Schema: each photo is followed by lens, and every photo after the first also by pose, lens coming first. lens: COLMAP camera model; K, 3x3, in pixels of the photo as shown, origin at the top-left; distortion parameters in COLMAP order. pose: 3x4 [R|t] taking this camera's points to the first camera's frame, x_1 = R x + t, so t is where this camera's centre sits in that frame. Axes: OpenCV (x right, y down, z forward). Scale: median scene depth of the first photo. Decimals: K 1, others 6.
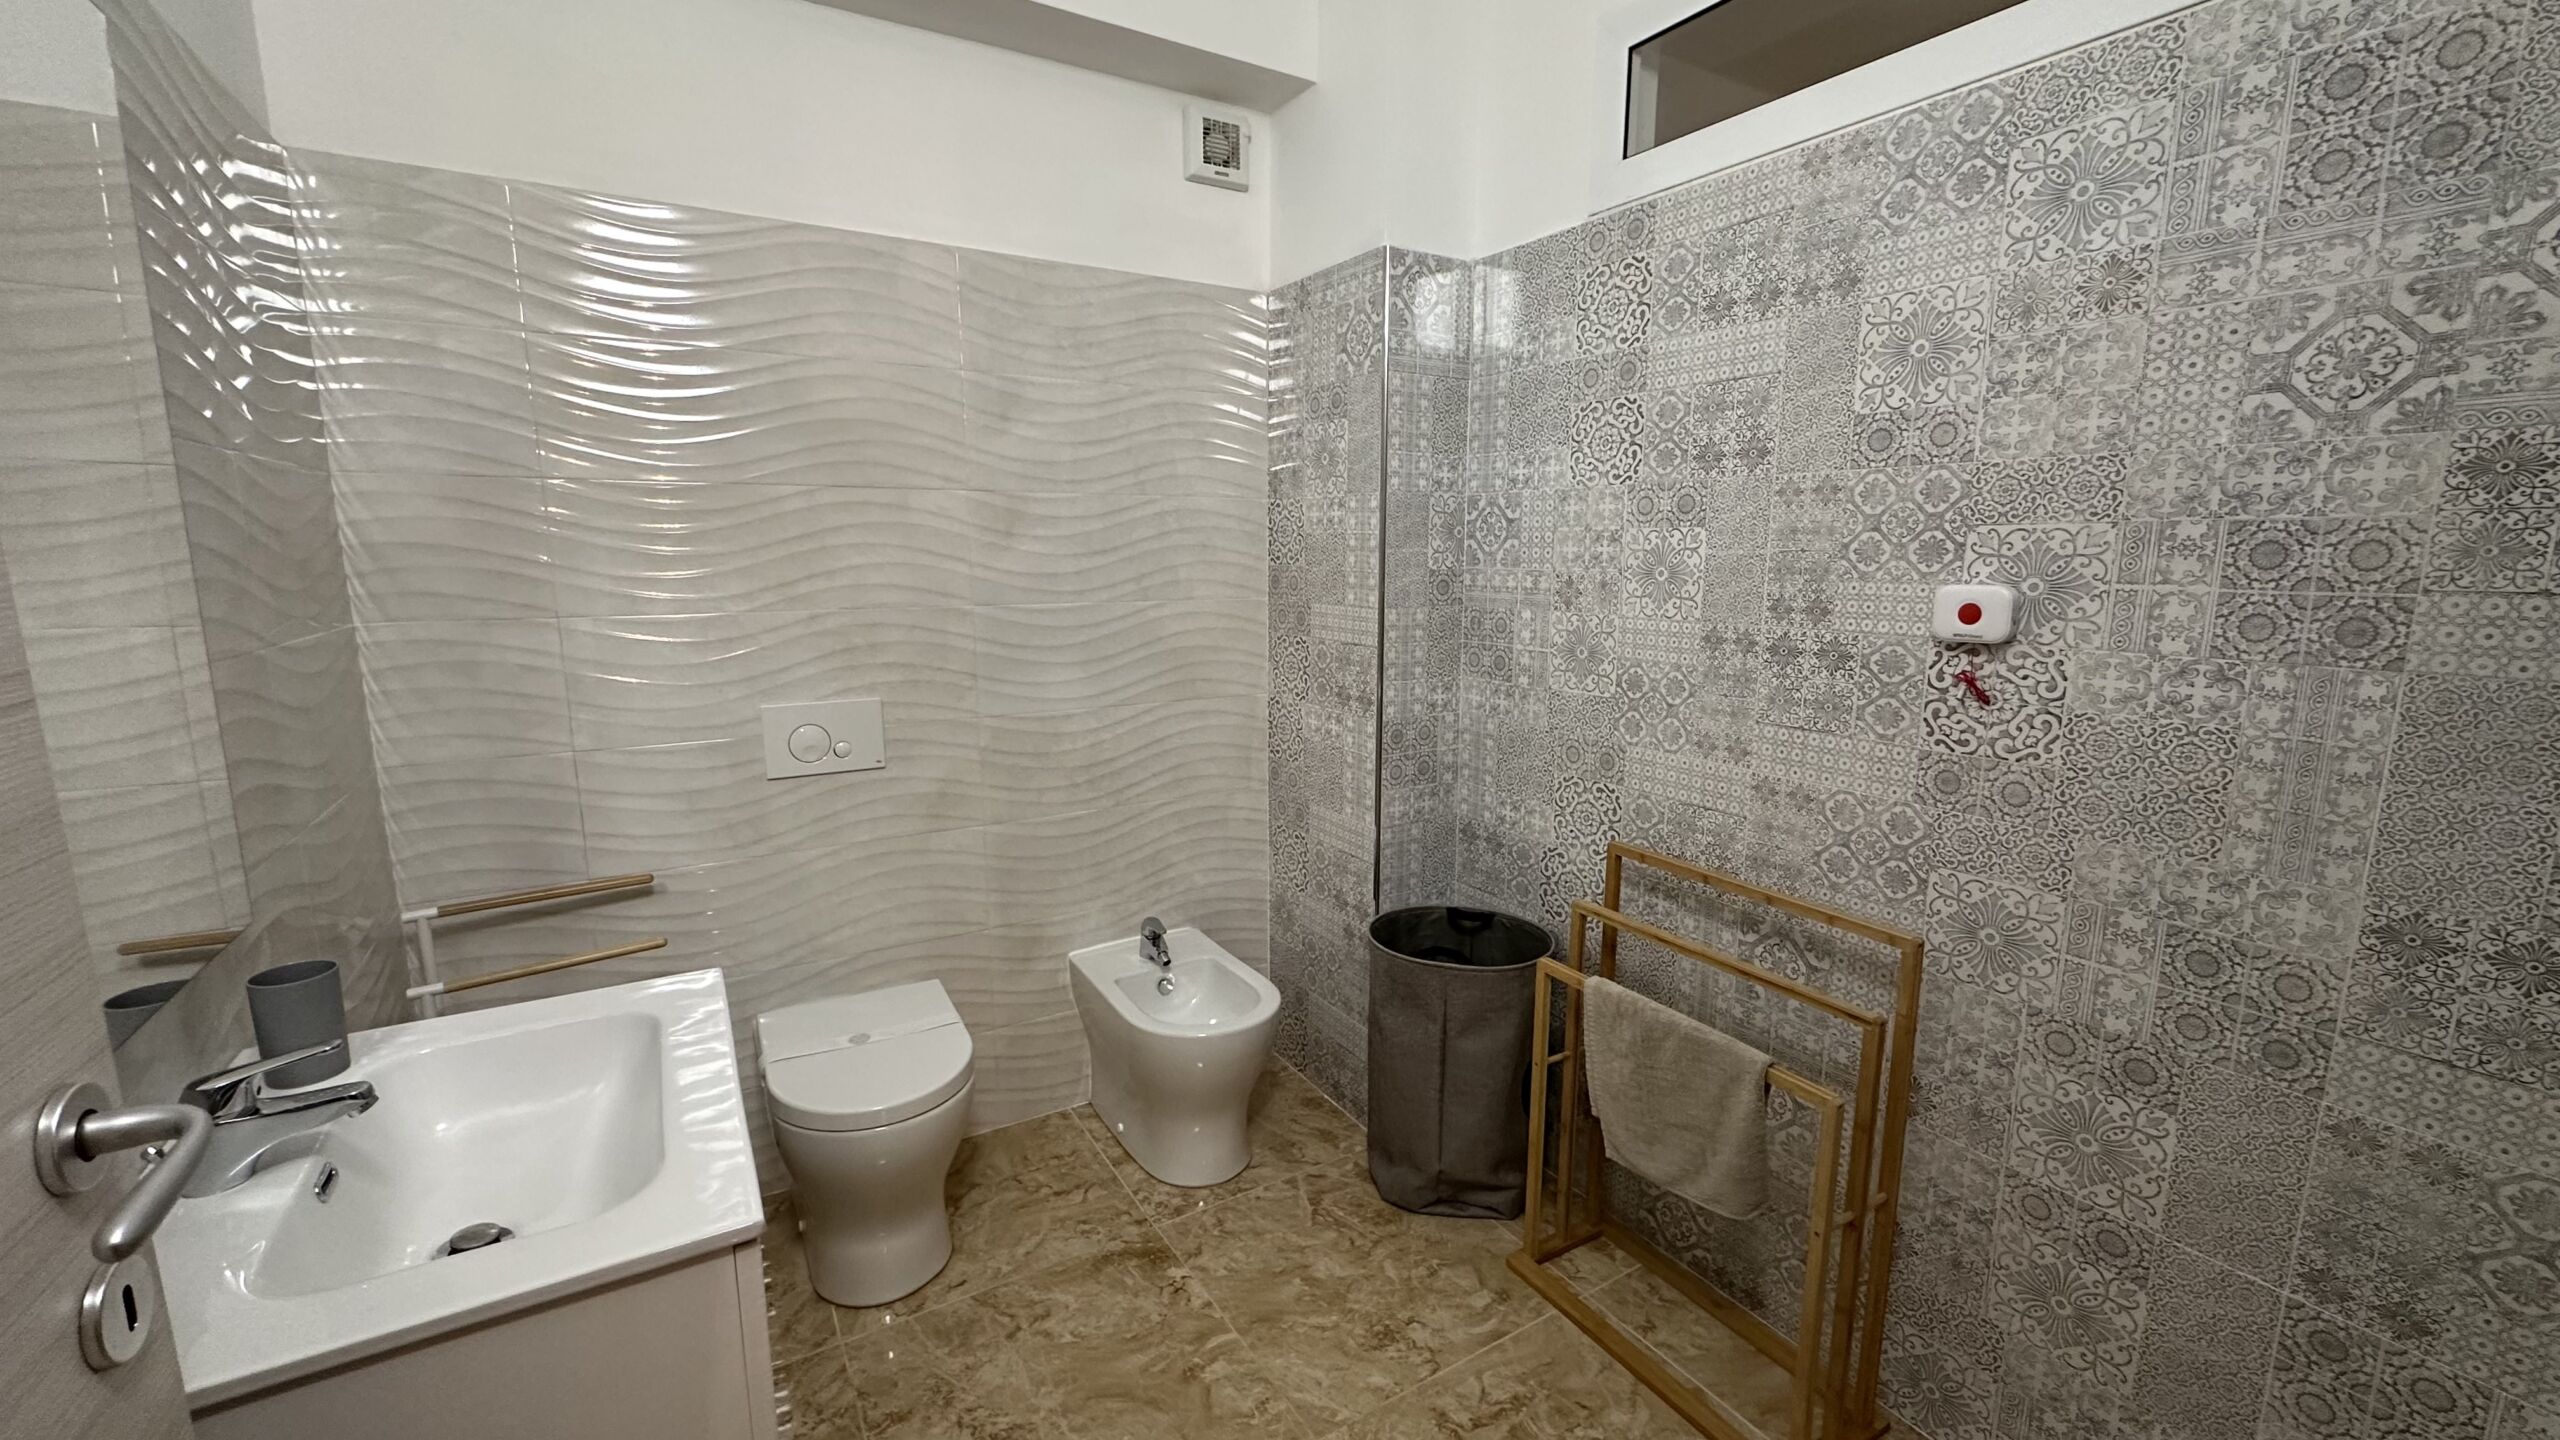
lens RADIAL K [[1016.6, 0, 1275.0], [0, 1016.6, 721.3], [0, 0, 1]] dist [0.000694, -0.000145]
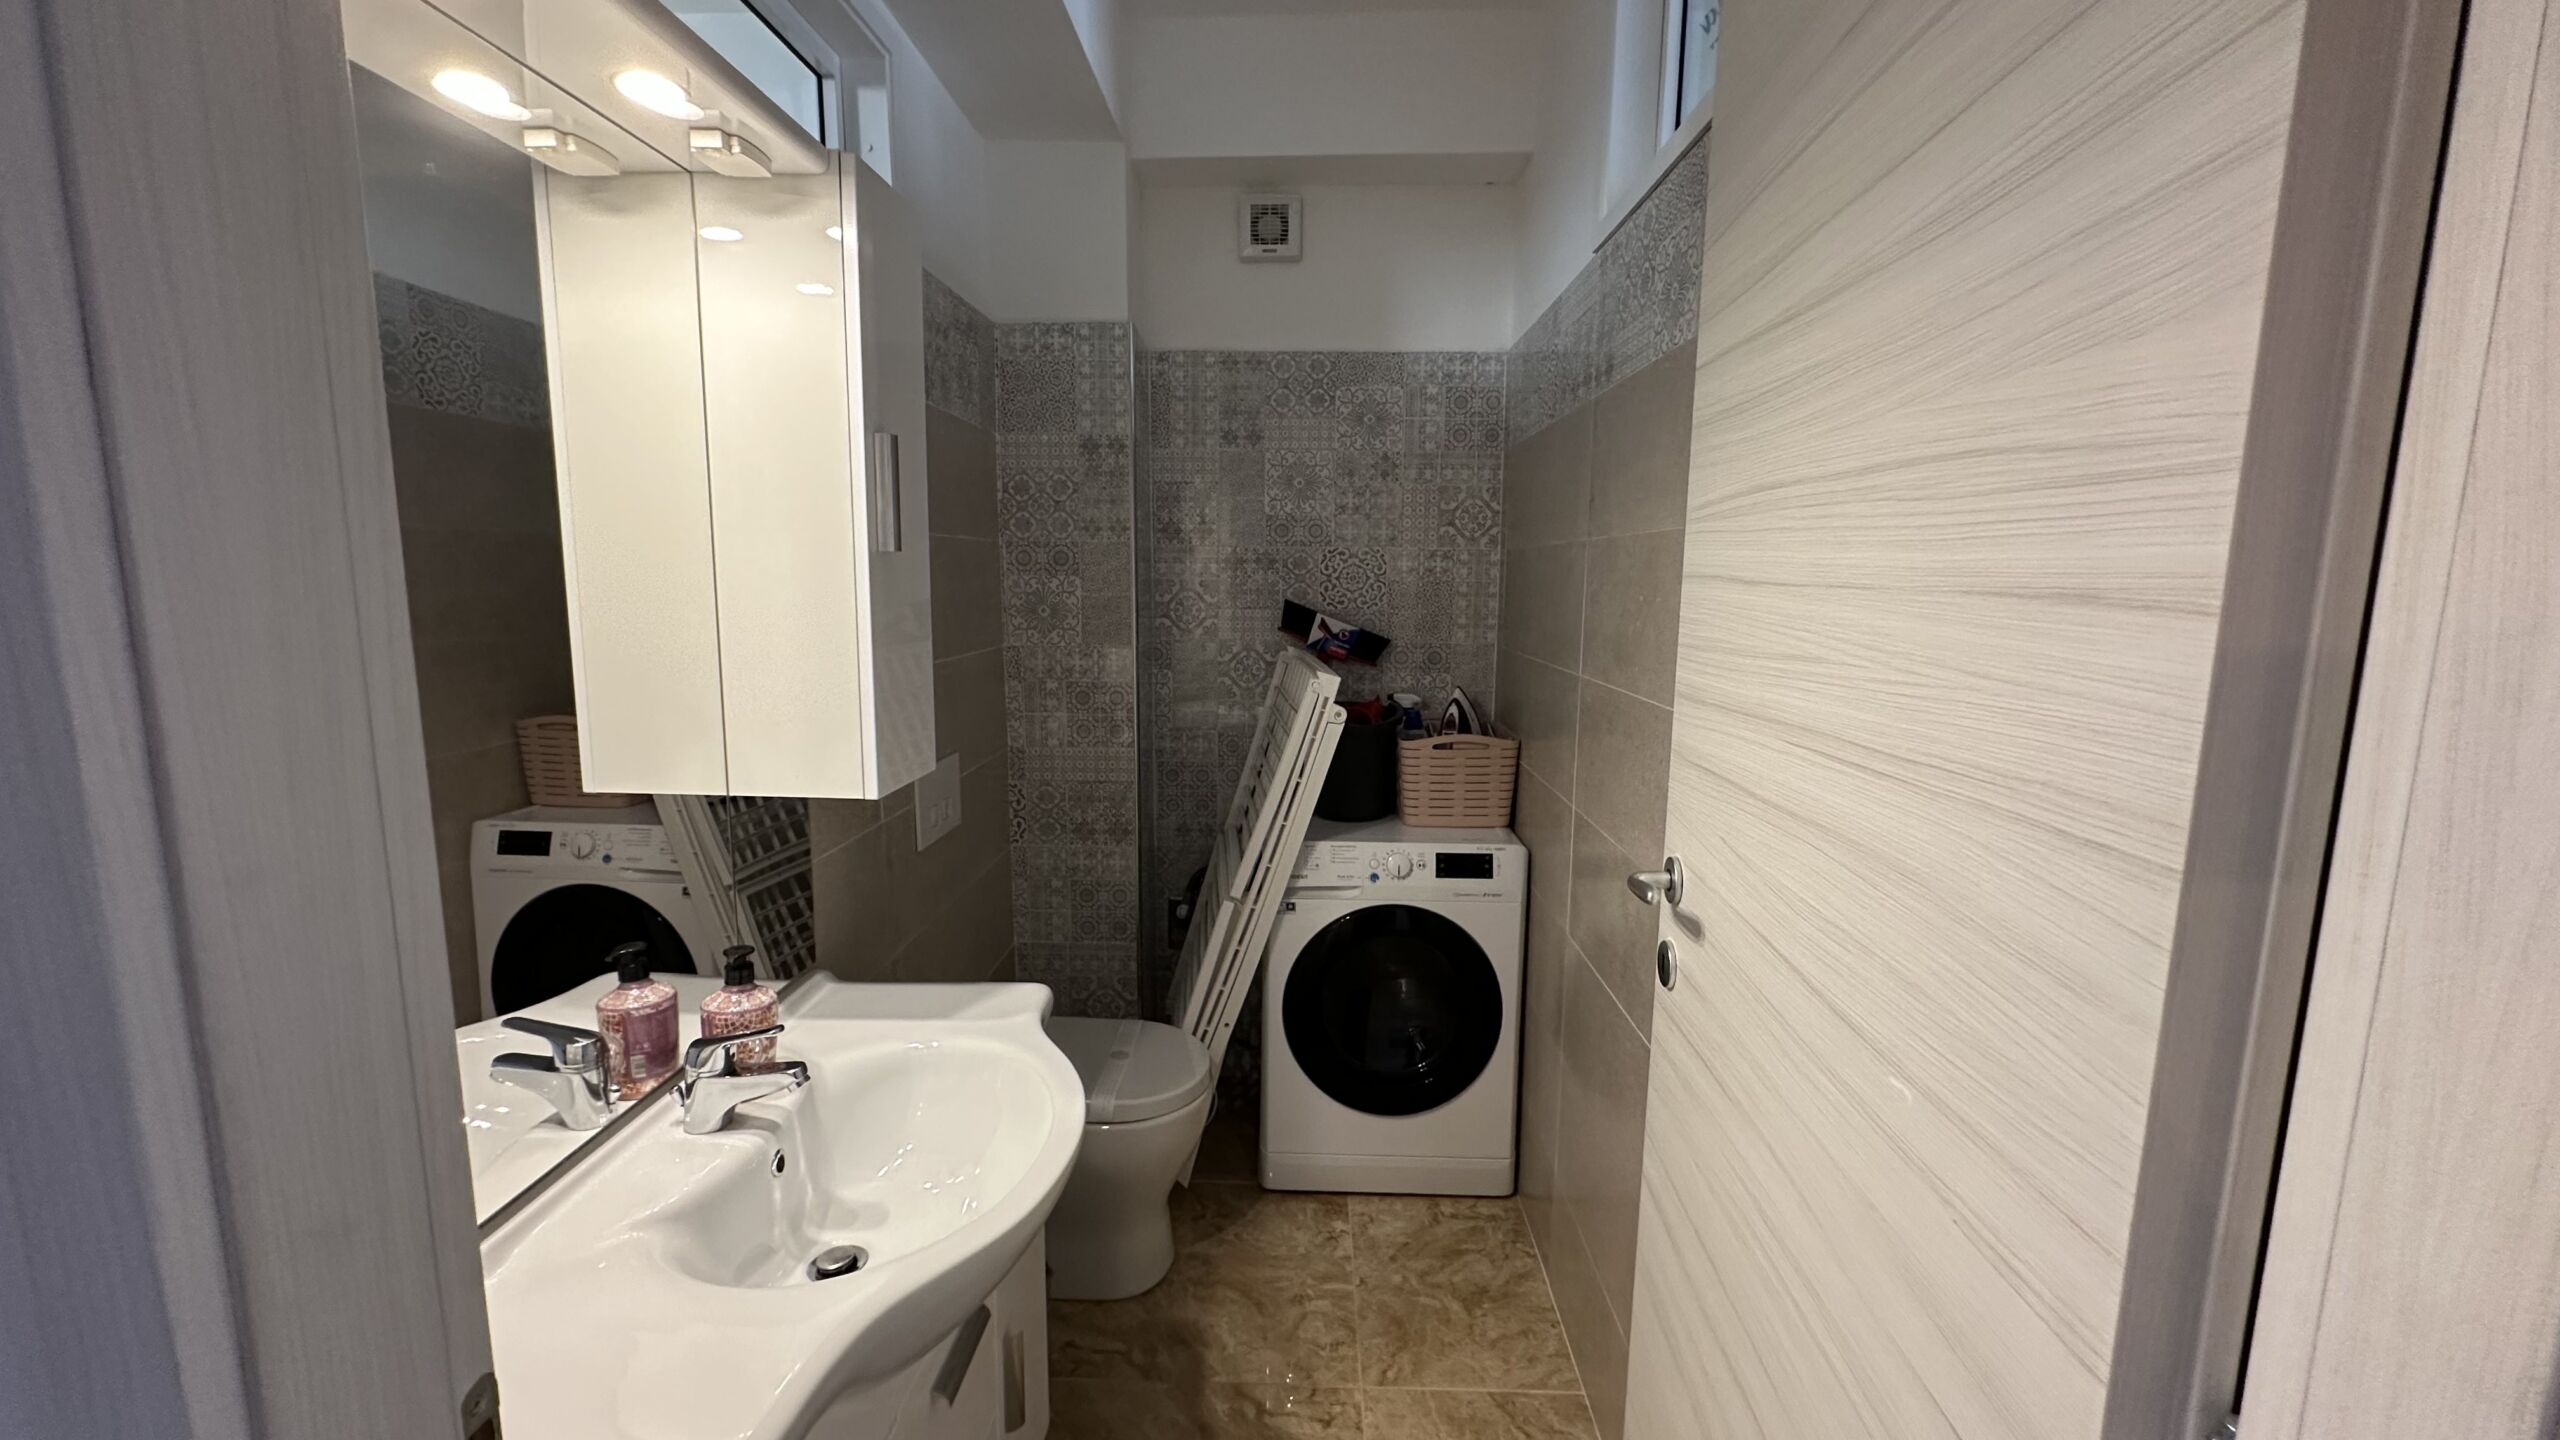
lens RADIAL K [[1016.6, 0, 1291.5], [0, 1016.6, 724.8], [0, 0, 1]] dist [0.000694, -0.000145]
pose [[0.523164, -0.106562, 0.845543, -1.007580], [0.137602, 0.989696, 0.039591, -0.014946], [-0.841050, 0.095635, 0.532437, 0.095890]]
